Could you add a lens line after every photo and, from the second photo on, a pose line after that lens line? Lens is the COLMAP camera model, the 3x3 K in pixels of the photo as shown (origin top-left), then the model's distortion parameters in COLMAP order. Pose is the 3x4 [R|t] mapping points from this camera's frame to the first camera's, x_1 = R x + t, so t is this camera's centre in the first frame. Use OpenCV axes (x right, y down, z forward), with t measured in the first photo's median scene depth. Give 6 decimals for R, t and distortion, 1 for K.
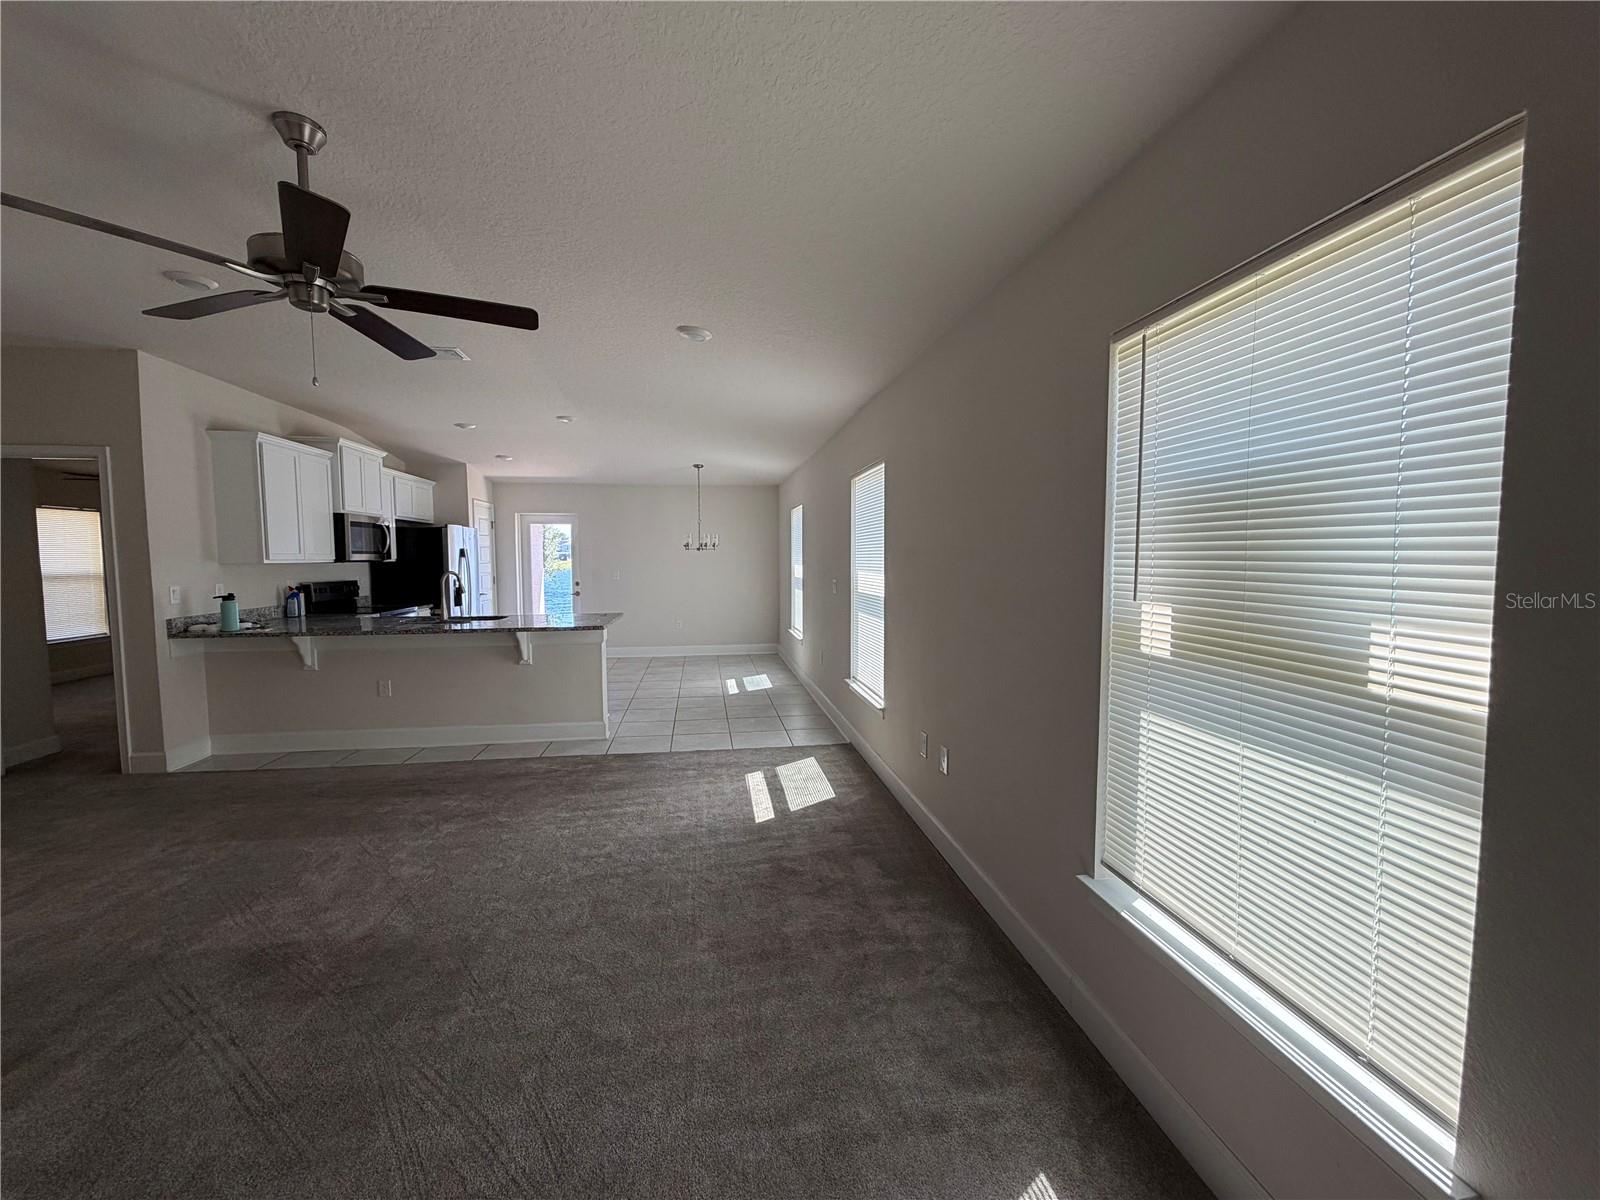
lens RADIAL K [[642.5, 0, 794.1], [0, 642.5, 601.7], [0, 0, 1]] dist [-0.000414, 0.000014]
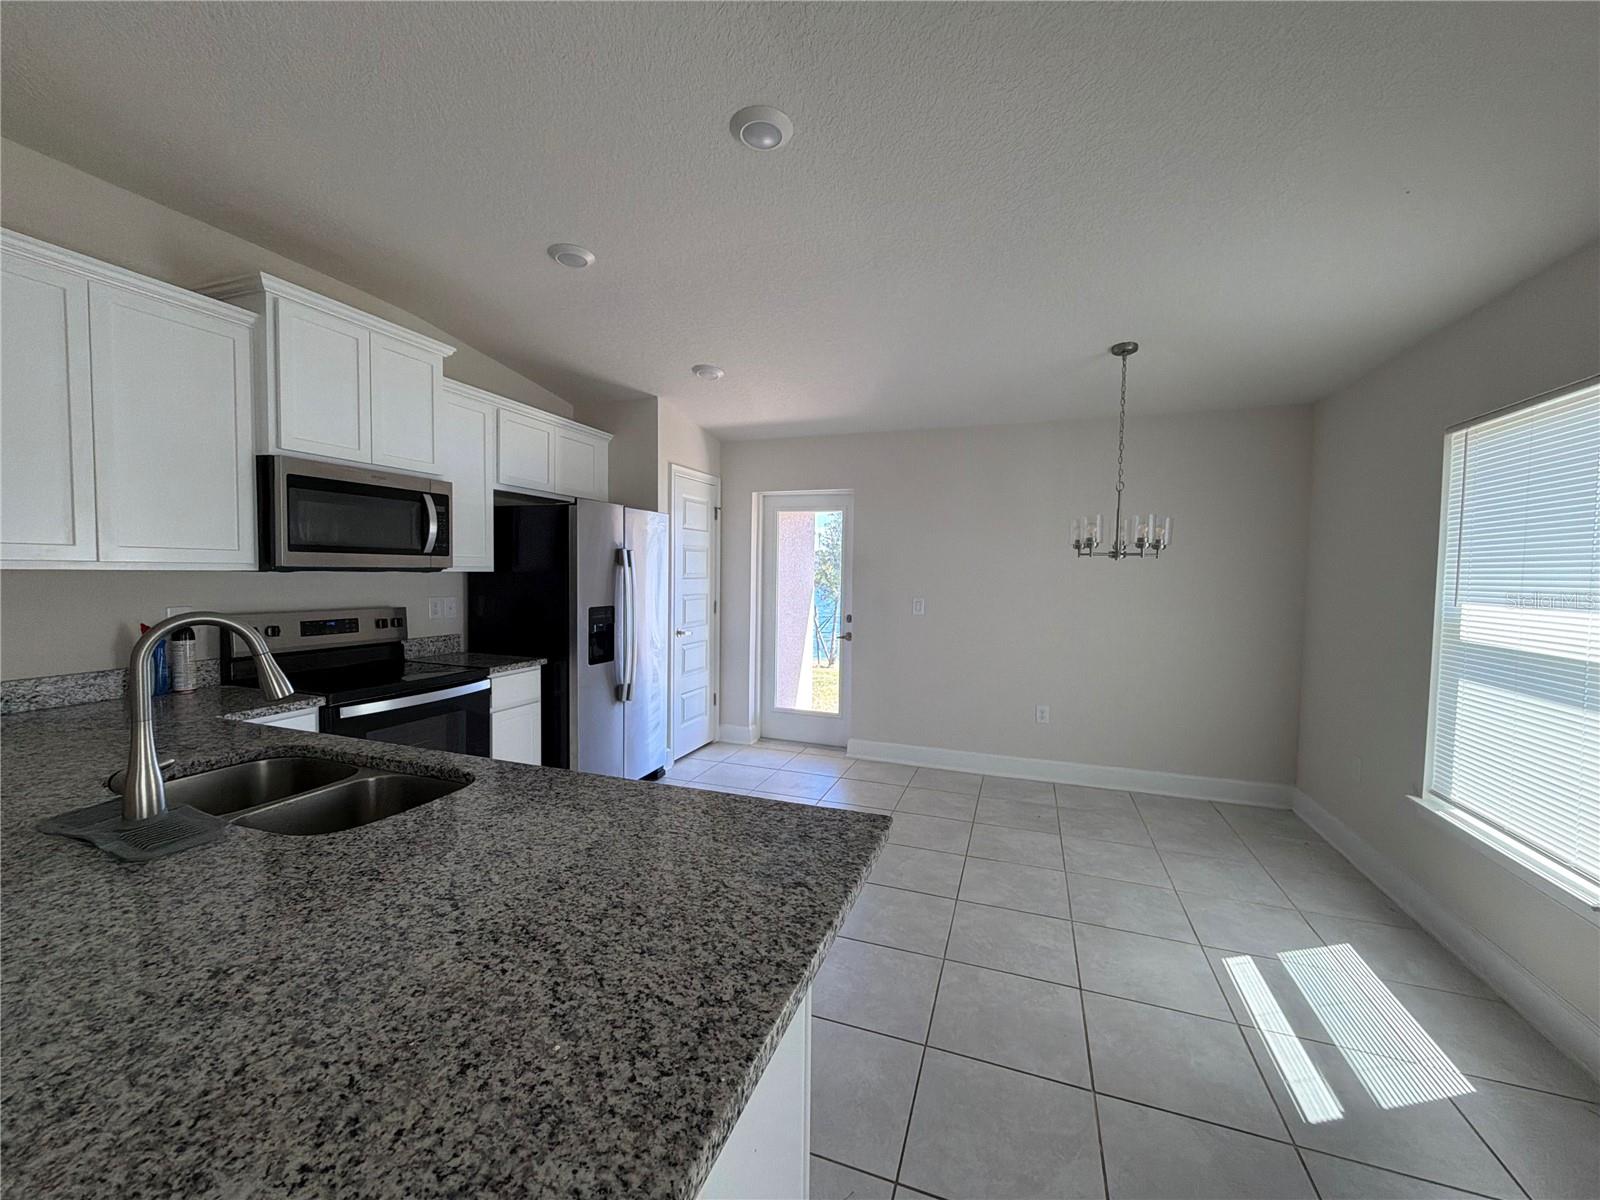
lens RADIAL K [[642.5, 0, 794.1], [0, 642.5, 601.7], [0, 0, 1]] dist [-0.000414, 0.000014]
pose [[0.883340, 0.037923, -0.467197, -0.152428], [-0.049133, 0.998722, -0.011828, -0.041438], [0.466151, 0.033403, 0.884074, 0.609646]]
